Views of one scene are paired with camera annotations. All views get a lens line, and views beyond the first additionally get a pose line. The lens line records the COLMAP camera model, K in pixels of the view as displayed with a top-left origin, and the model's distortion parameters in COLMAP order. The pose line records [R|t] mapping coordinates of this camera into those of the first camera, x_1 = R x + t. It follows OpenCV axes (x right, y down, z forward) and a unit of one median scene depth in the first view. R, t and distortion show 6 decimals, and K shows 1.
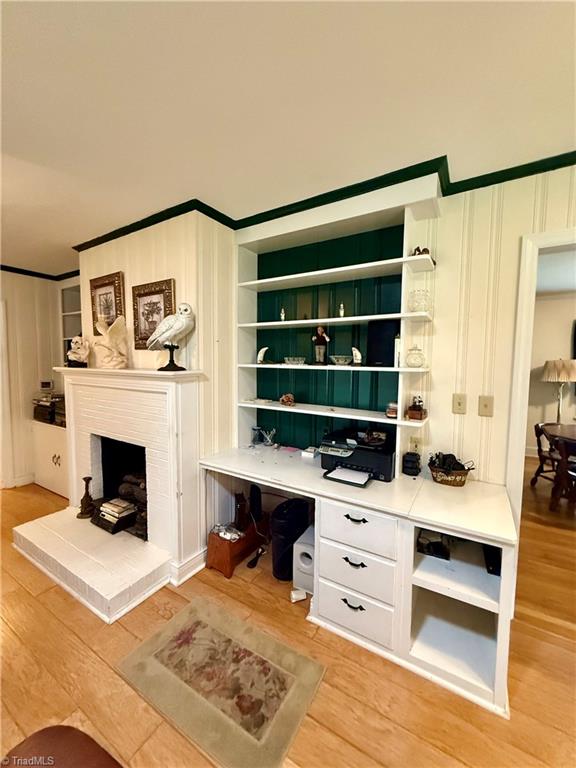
lens RADIAL K [[307.9, 0, 284.6], [0, 307.9, 383.4], [0, 0, 1]] dist [0.002830, 0.000658]
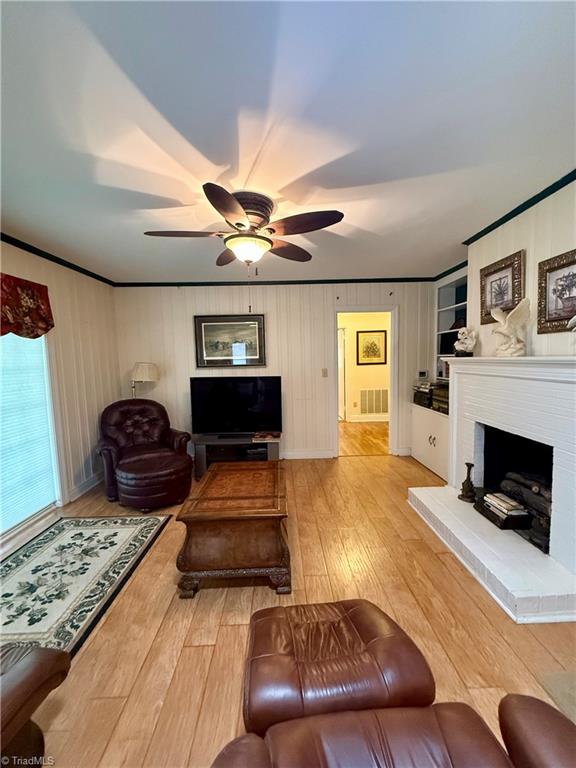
lens RADIAL K [[307.9, 0, 287.2], [0, 307.9, 382.8], [0, 0, 1]] dist [0.002830, 0.000658]
pose [[0.543912, 0.042831, -0.838049, -0.124052], [-0.028129, 0.999066, 0.032803, 0.019540], [0.838671, 0.005731, 0.544609, -0.077815]]
